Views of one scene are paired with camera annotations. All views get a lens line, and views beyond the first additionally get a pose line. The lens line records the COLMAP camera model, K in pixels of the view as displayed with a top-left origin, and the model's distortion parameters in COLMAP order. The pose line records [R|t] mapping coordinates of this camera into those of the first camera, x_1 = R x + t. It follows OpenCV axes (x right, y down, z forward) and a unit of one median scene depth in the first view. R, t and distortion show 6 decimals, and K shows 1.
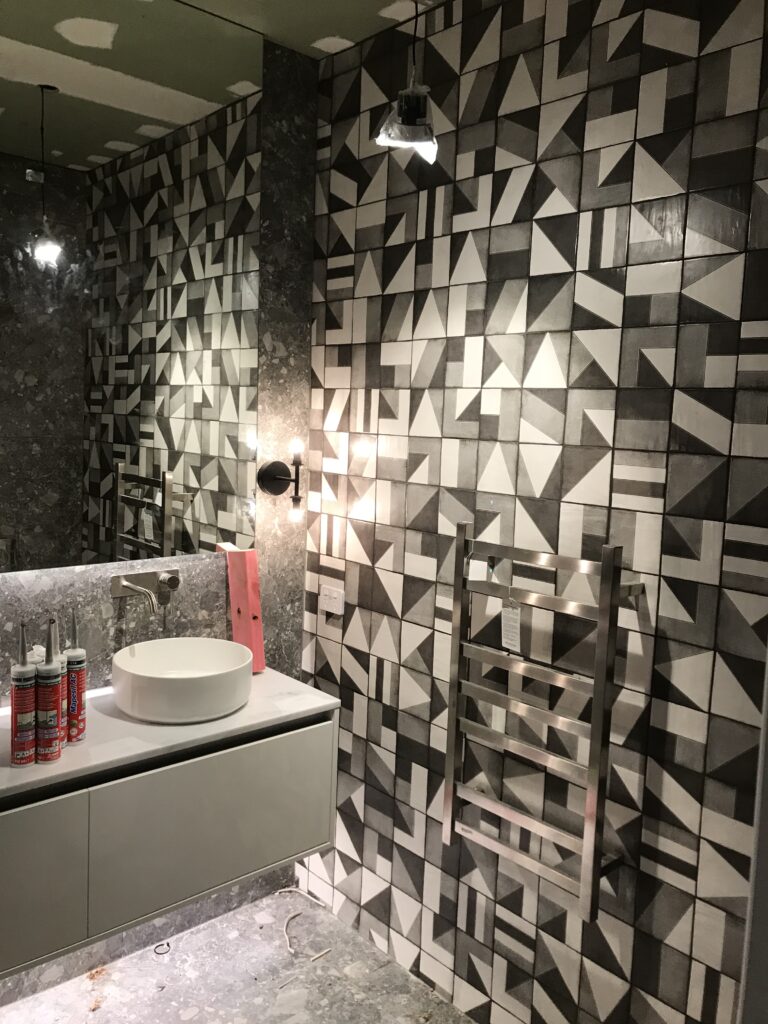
lens RADIAL K [[845.7, 0, 381.7], [0, 845.7, 510.0], [0, 0, 1]] dist [0.033186, -0.039849]
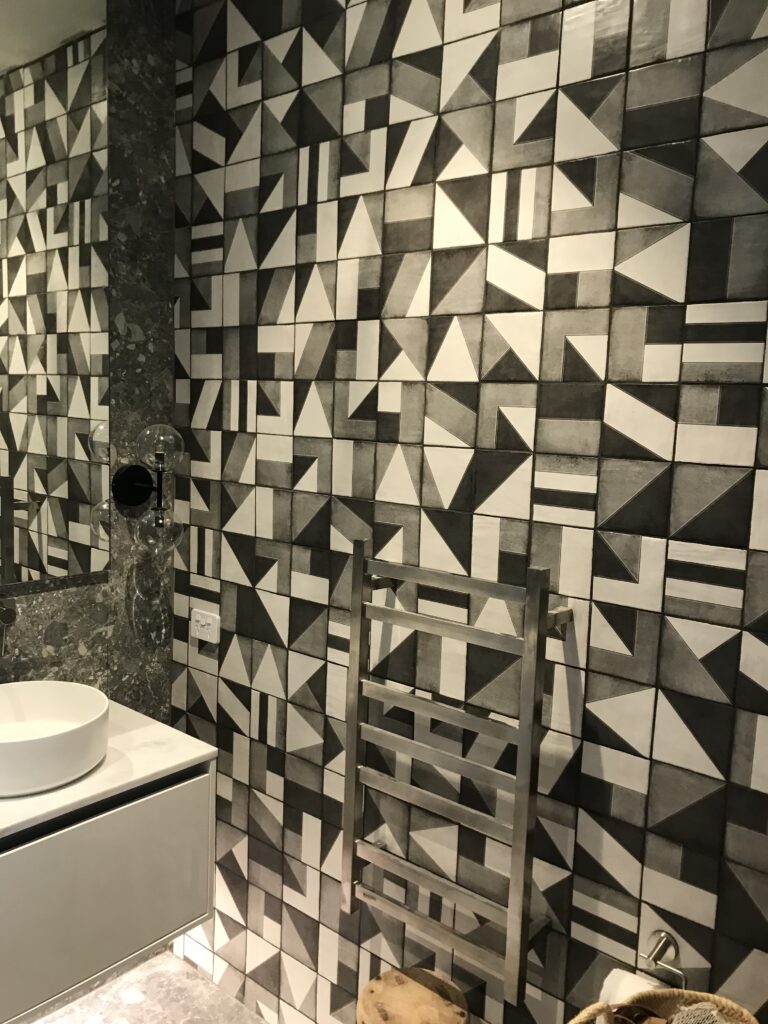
lens RADIAL K [[845.7, 0, 378.7], [0, 845.7, 531.2], [0, 0, 1]] dist [0.033186, -0.039849]
pose [[0.989554, -0.019123, 0.142888, -0.006723], [0.014385, 0.999314, 0.034118, -0.020857], [-0.143442, -0.031706, 0.989151, 0.147009]]
